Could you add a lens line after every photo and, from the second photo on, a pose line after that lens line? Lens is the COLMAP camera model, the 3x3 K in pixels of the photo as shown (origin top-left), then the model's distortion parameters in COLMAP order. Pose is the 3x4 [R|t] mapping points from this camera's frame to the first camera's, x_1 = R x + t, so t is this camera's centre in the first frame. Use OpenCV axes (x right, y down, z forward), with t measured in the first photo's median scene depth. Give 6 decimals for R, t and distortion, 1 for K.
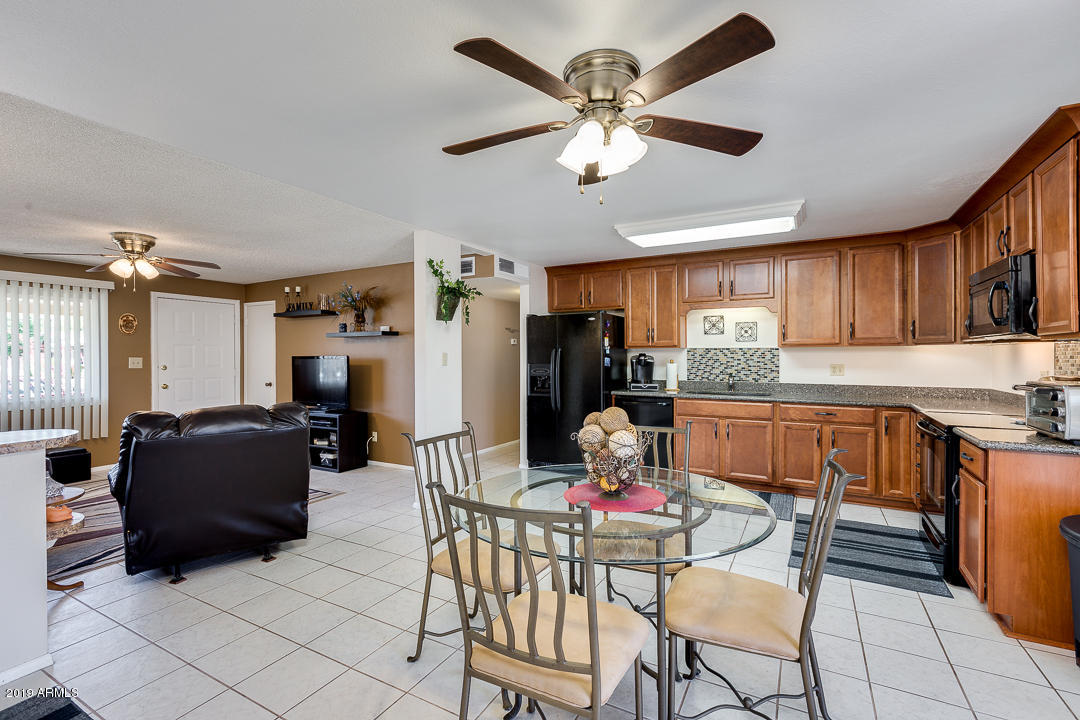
lens RADIAL K [[433.2, 0, 570.3], [0, 433.2, 358.7], [0, 0, 1]] dist [0.000655, -0.000010]
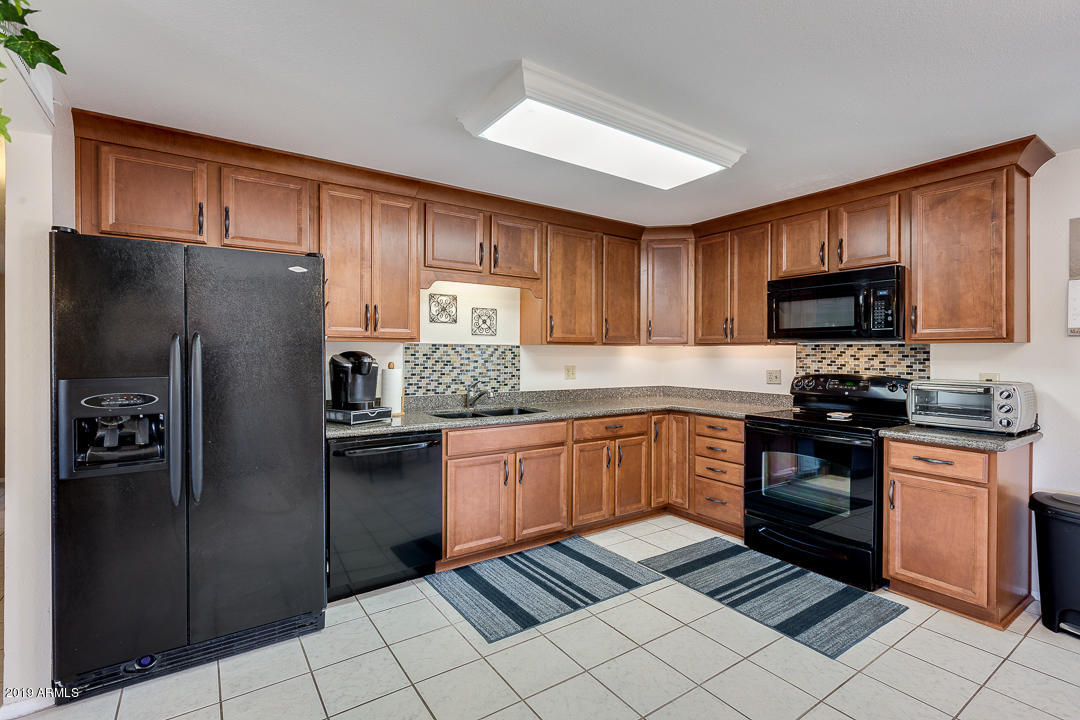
lens RADIAL K [[473.1, 0, 507.7], [0, 473.1, 356.5], [0, 0, 1]] dist [-0.000121, 0.000127]
pose [[0.534730, -0.000021, 0.845023, -0.251074], [0.001437, 0.999999, -0.000885, -0.005339], [-0.845022, 0.001688, 0.534729, 0.611995]]
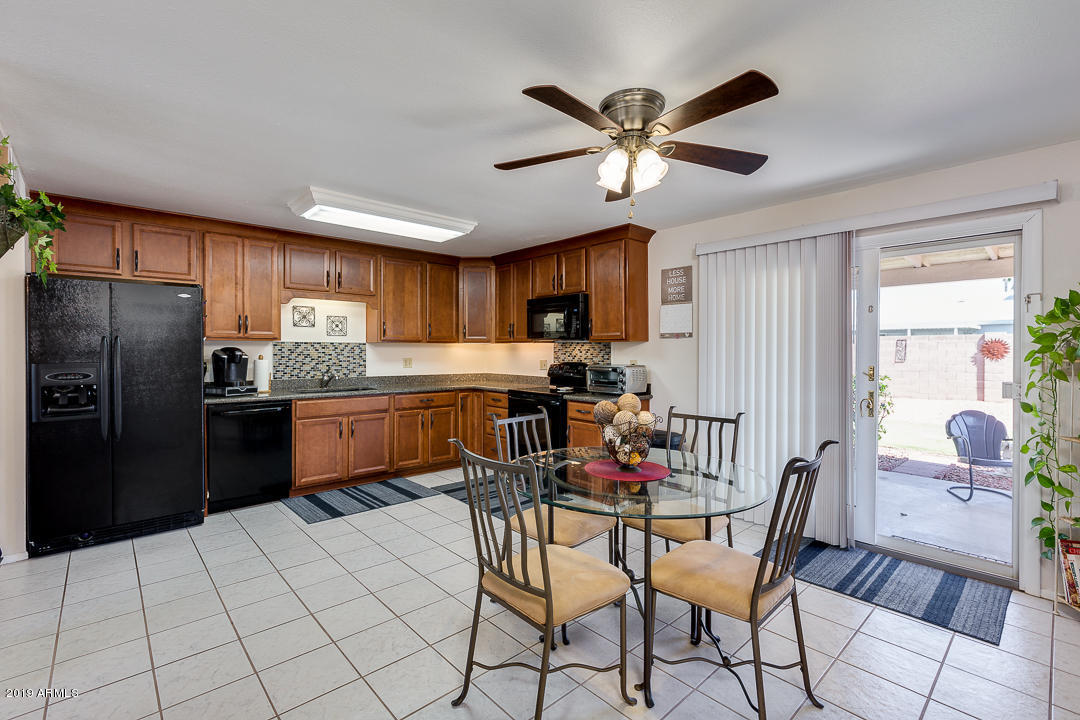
lens RADIAL K [[460.6, 0, 477.7], [0, 460.6, 355.1], [0, 0, 1]] dist [-0.001677, -0.000164]
pose [[0.444478, -0.004774, 0.895777, -0.420670], [0.003591, 0.999987, 0.003547, 0.000933], [-0.895783, 0.001640, 0.444489, 0.282985]]
